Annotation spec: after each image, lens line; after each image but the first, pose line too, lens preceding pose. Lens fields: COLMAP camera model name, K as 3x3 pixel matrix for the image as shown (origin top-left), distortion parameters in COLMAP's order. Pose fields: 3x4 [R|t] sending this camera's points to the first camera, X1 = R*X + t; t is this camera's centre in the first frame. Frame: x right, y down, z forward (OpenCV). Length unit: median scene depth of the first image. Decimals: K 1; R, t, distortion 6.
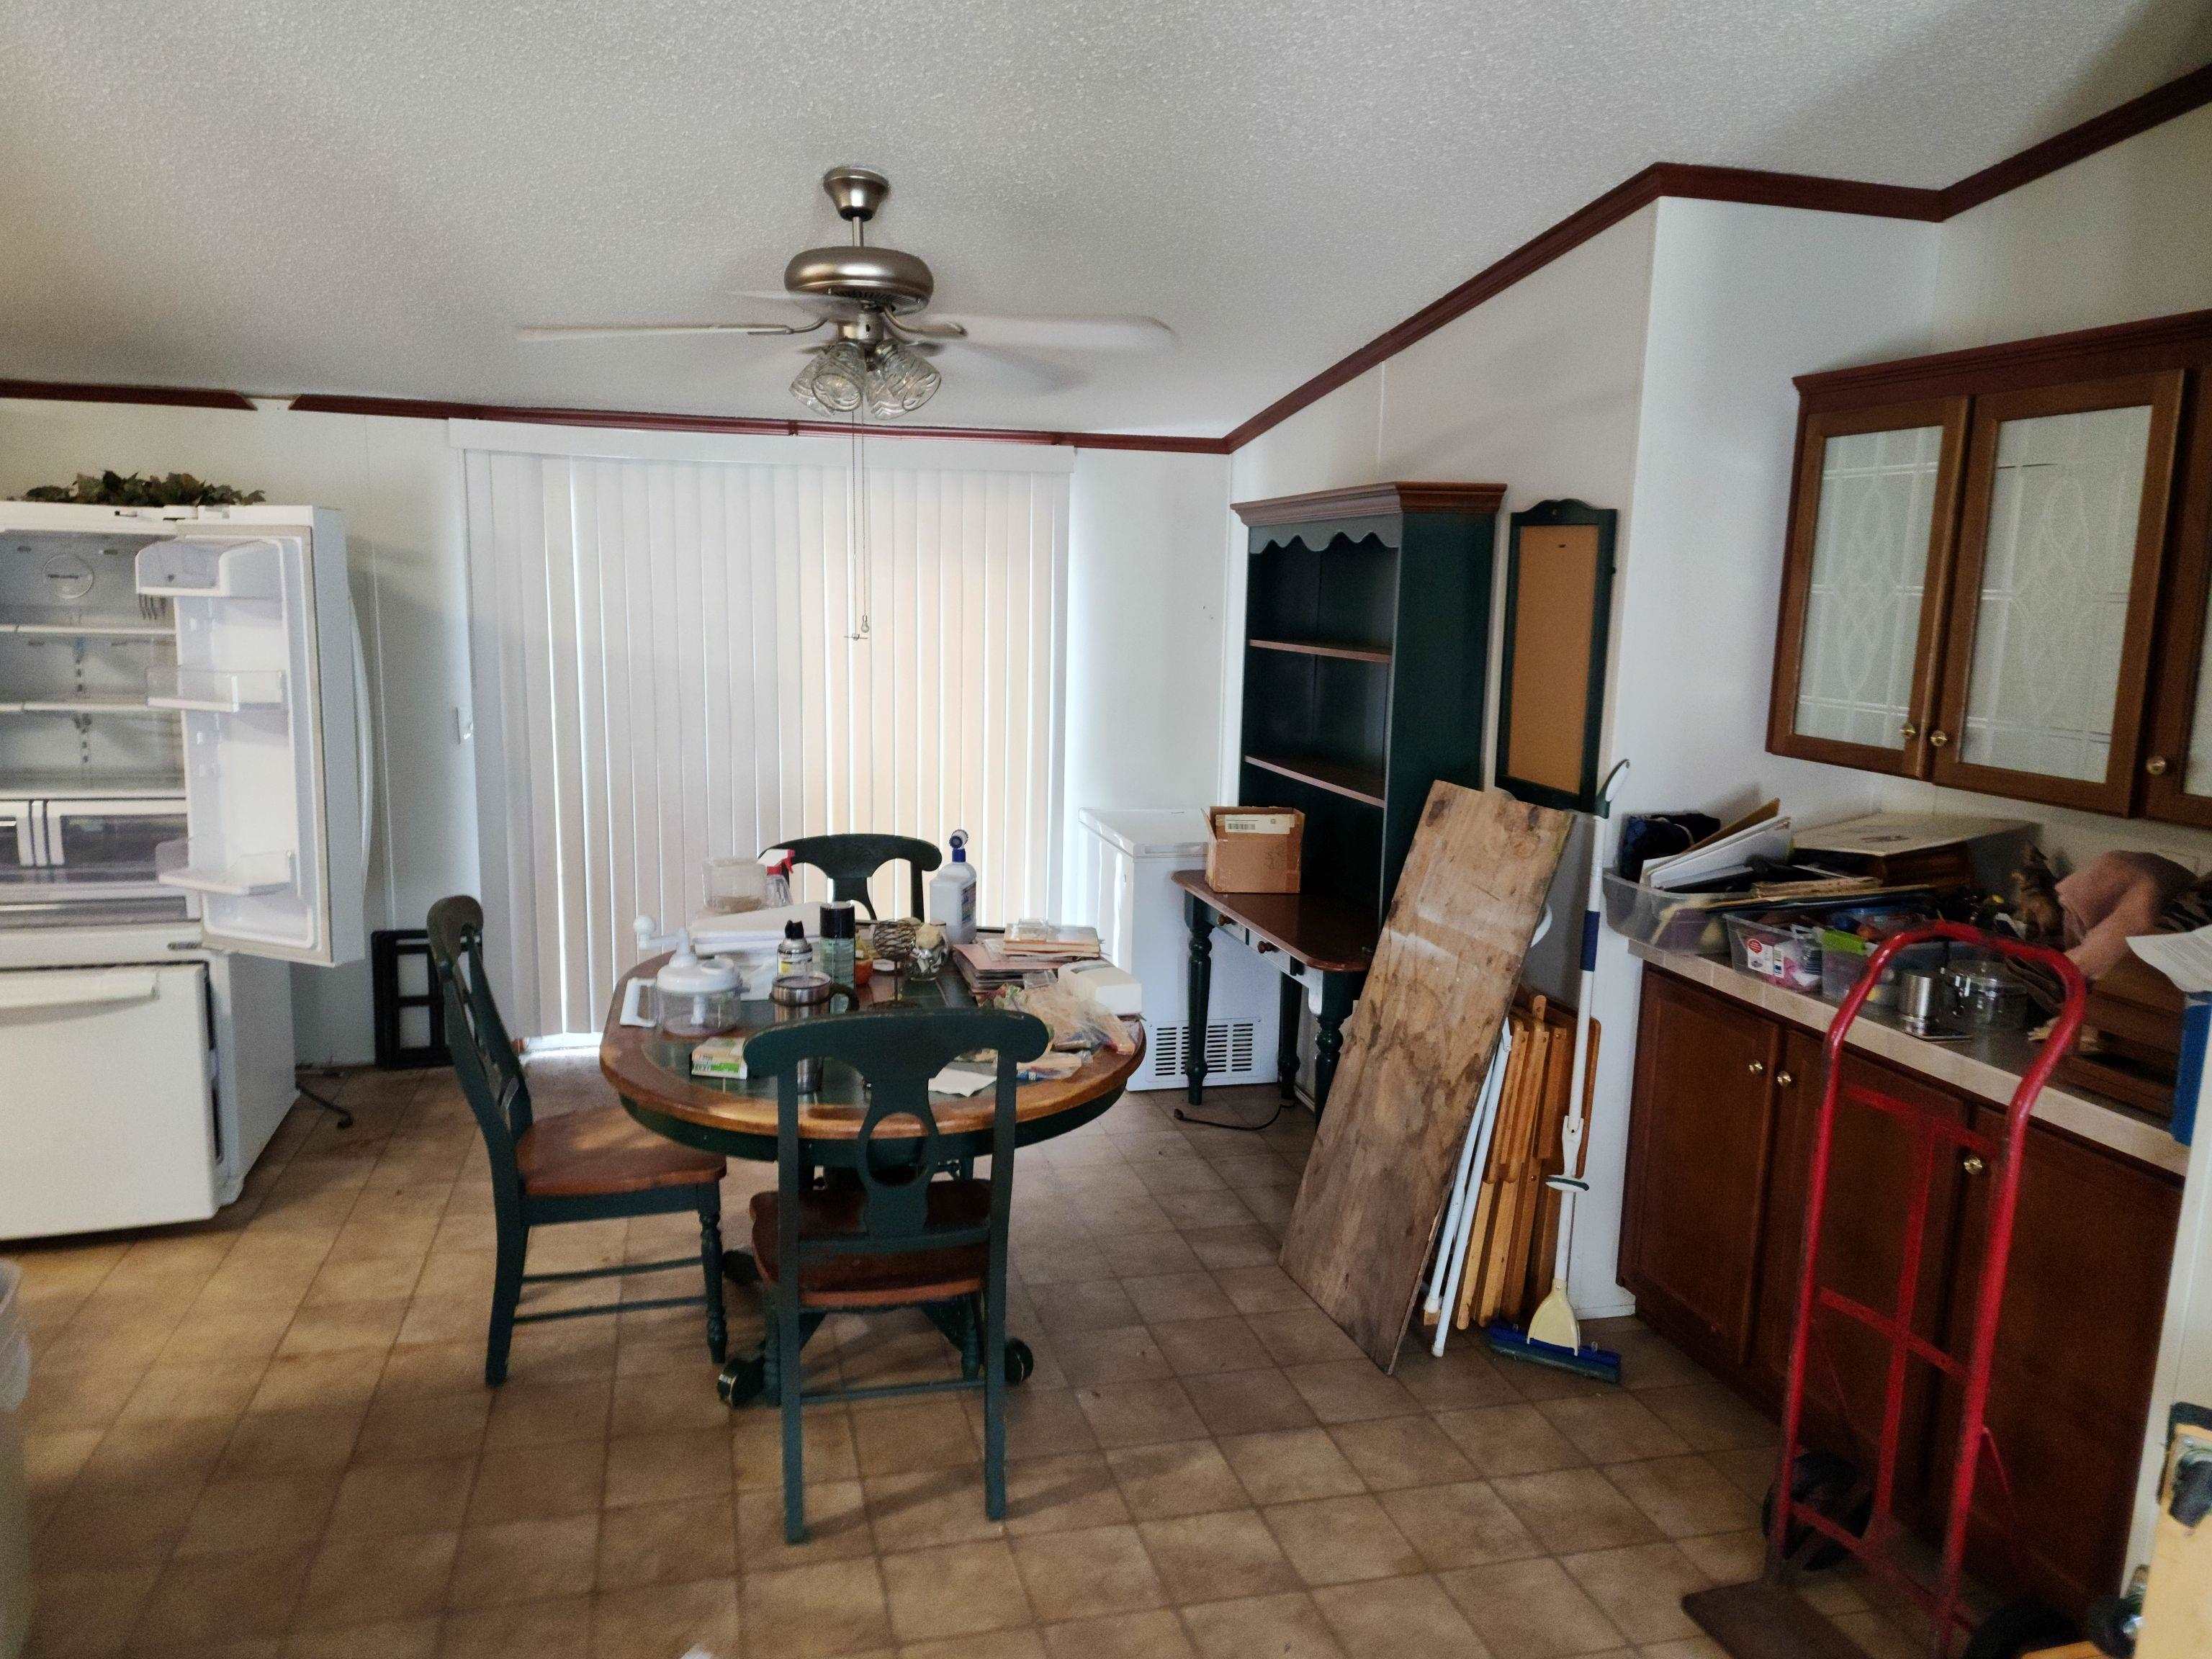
lens RADIAL K [[1490.6, 0, 1109.1], [0, 1490.6, 842.0], [0, 0, 1]] dist [0.004357, -0.049453]
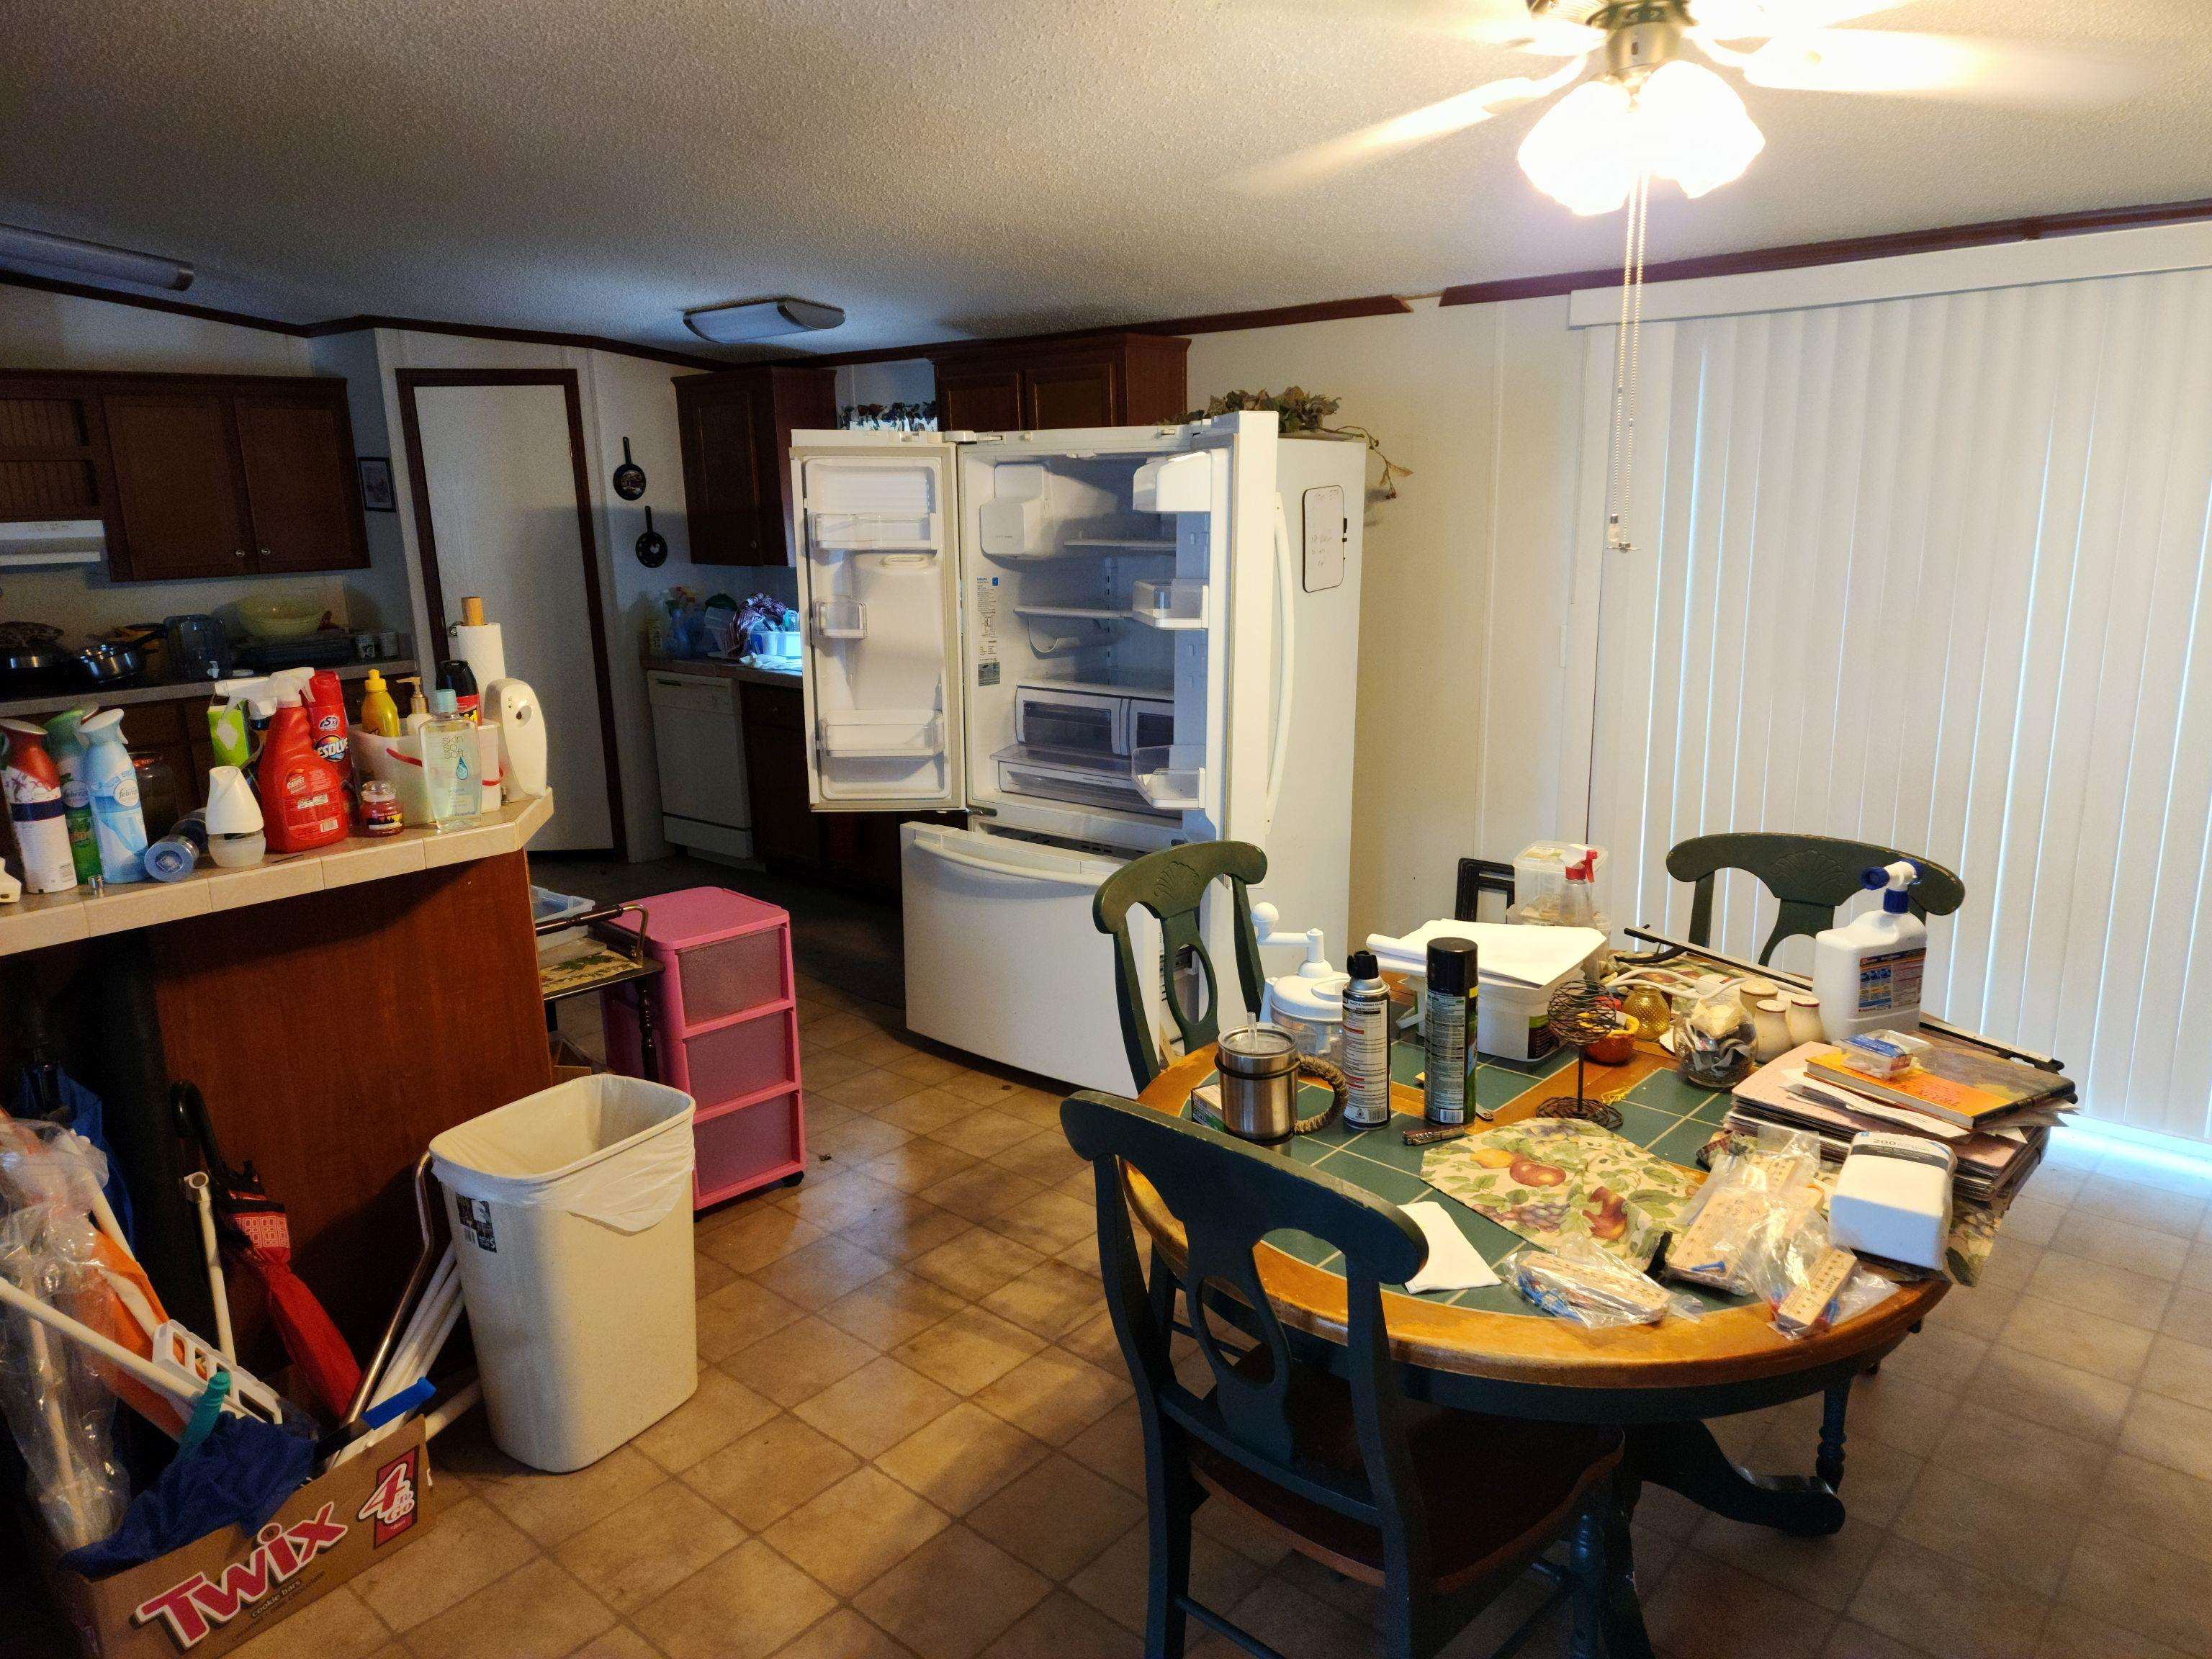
lens RADIAL K [[1490.6, 0, 1109.1], [0, 1490.6, 842.0], [0, 0, 1]] dist [0.004357, -0.049453]
pose [[0.561140, 0.146812, -0.814597, 0.163287], [-0.101072, 0.988933, 0.108608, -0.033820], [0.821527, 0.021389, 0.569769, 0.288172]]
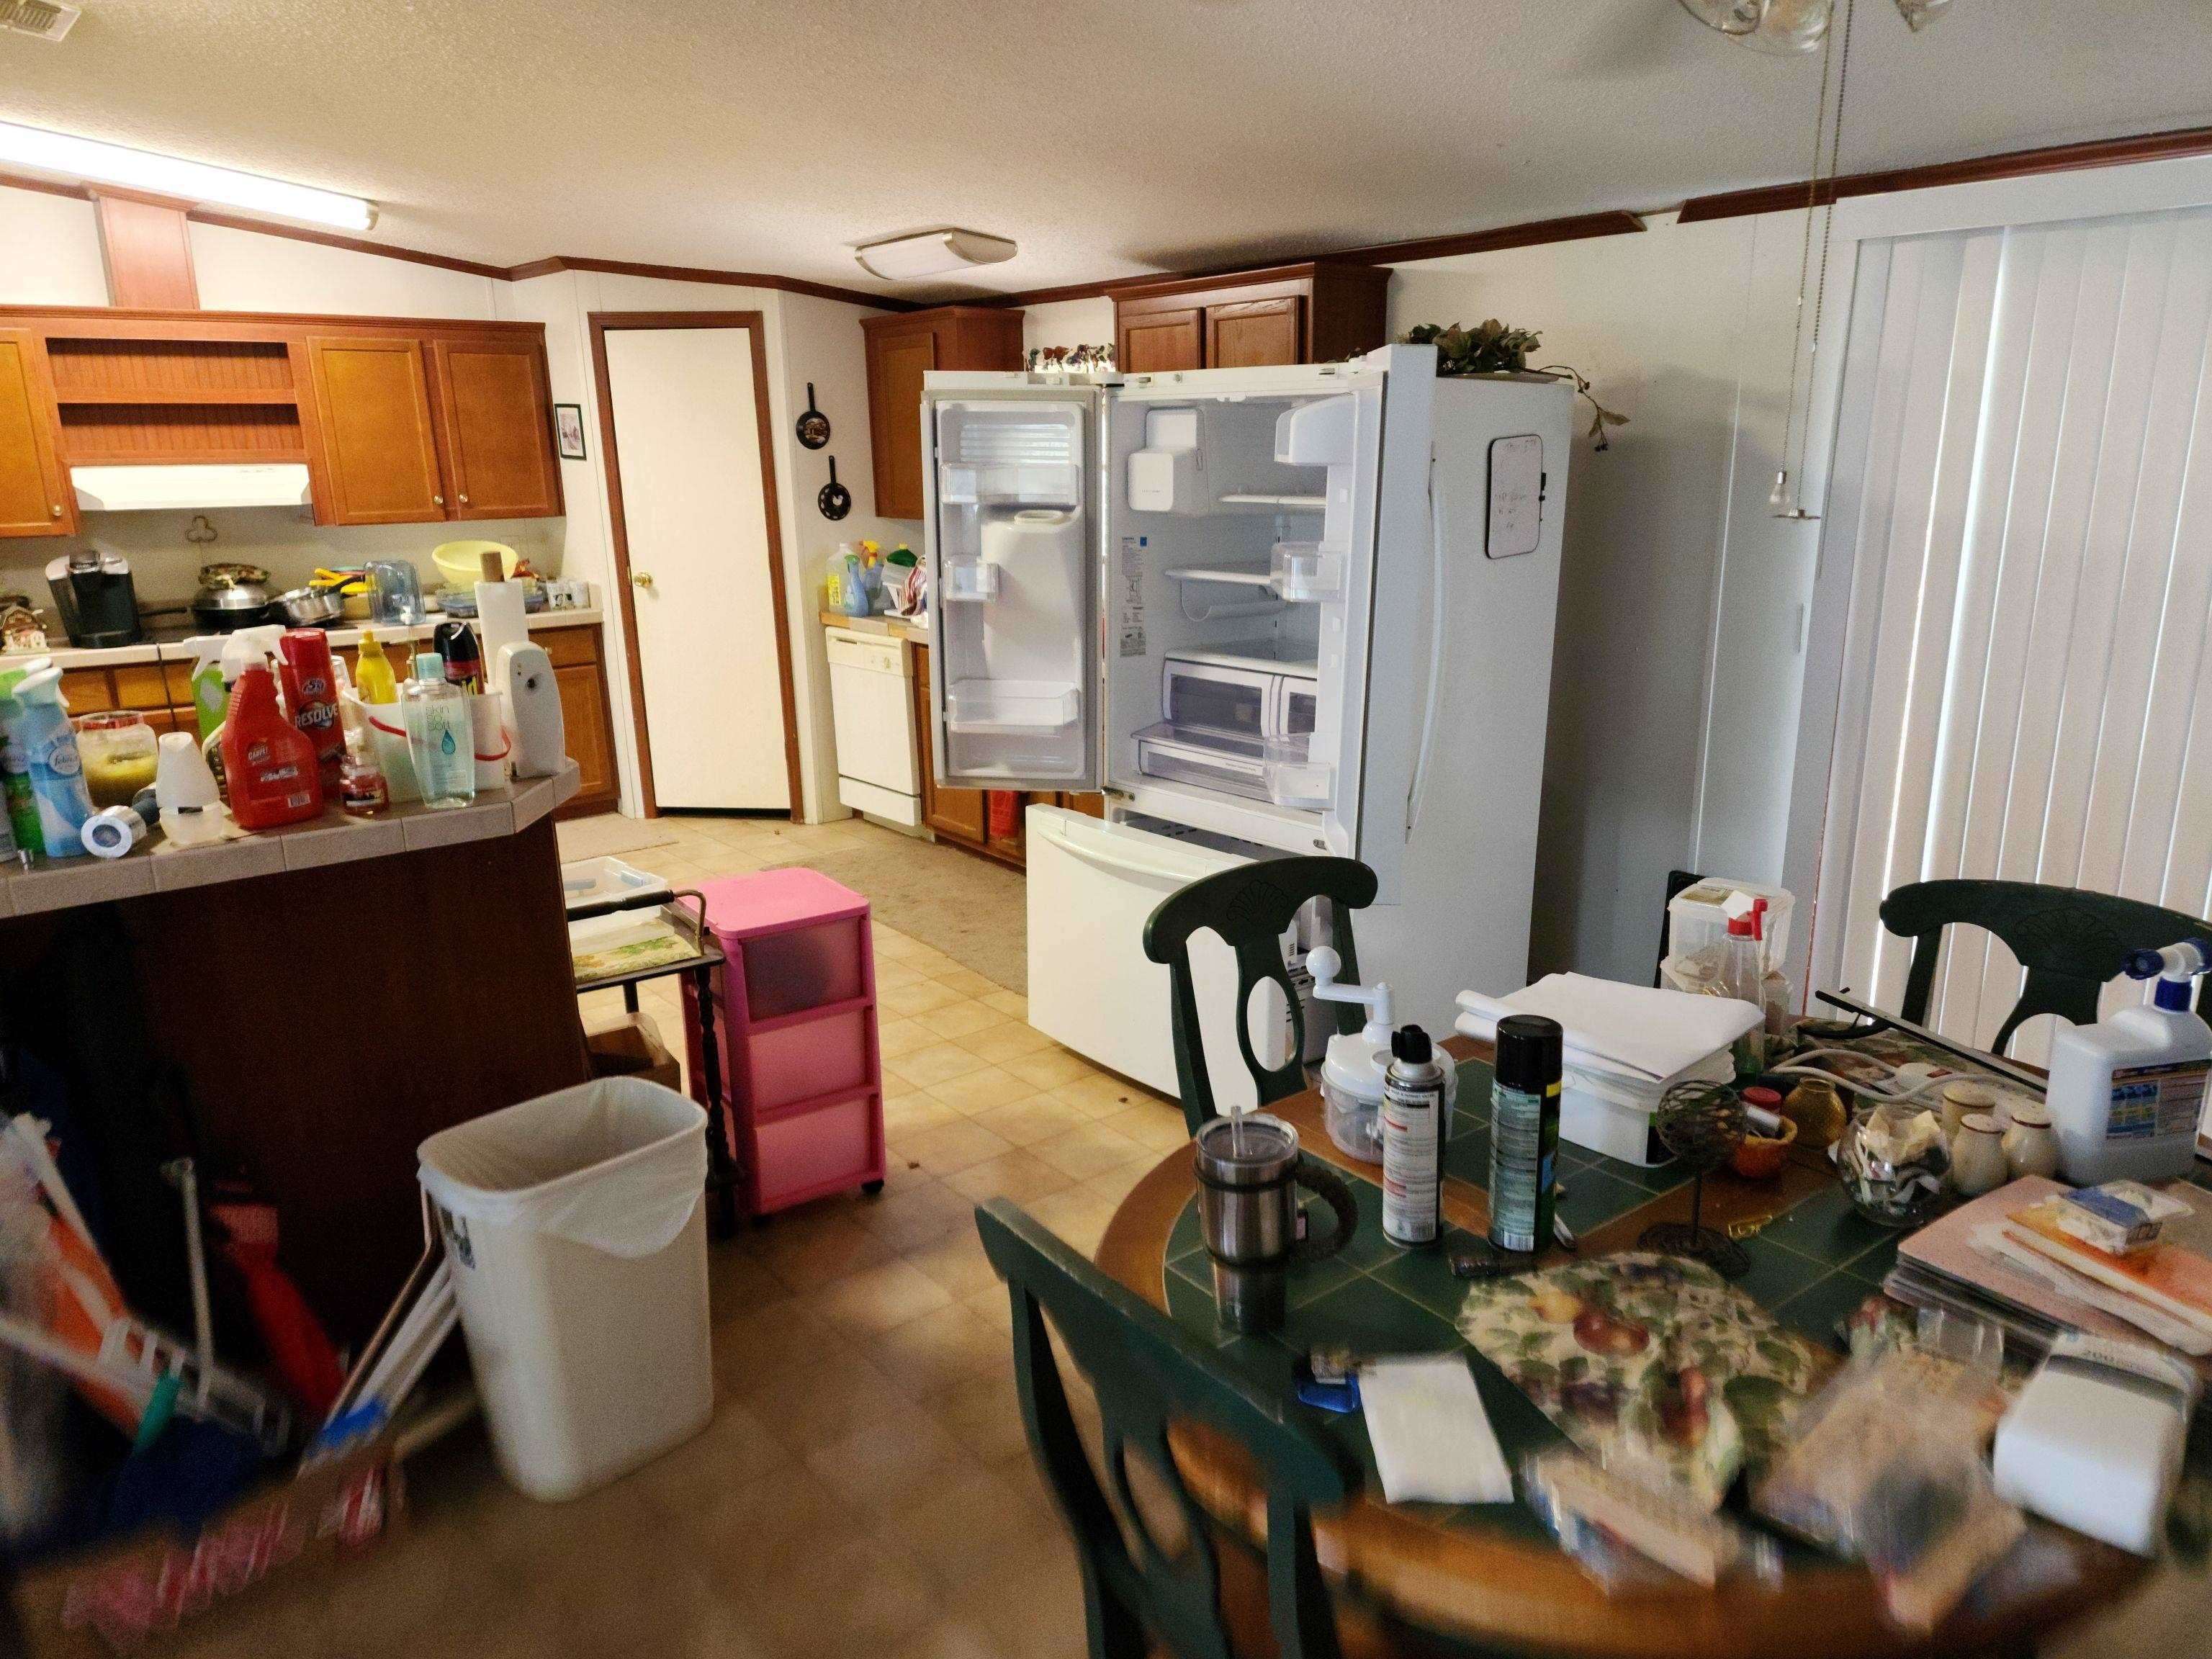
lens RADIAL K [[1505.2, 0, 1104.0], [0, 1505.2, 876.7], [0, 0, 1]] dist [0.001414, -0.025822]
pose [[0.405416, 0.211907, -0.889232, 0.126714], [-0.125537, 0.976450, 0.175457, -0.048194], [0.905472, 0.040498, 0.422470, 0.387575]]
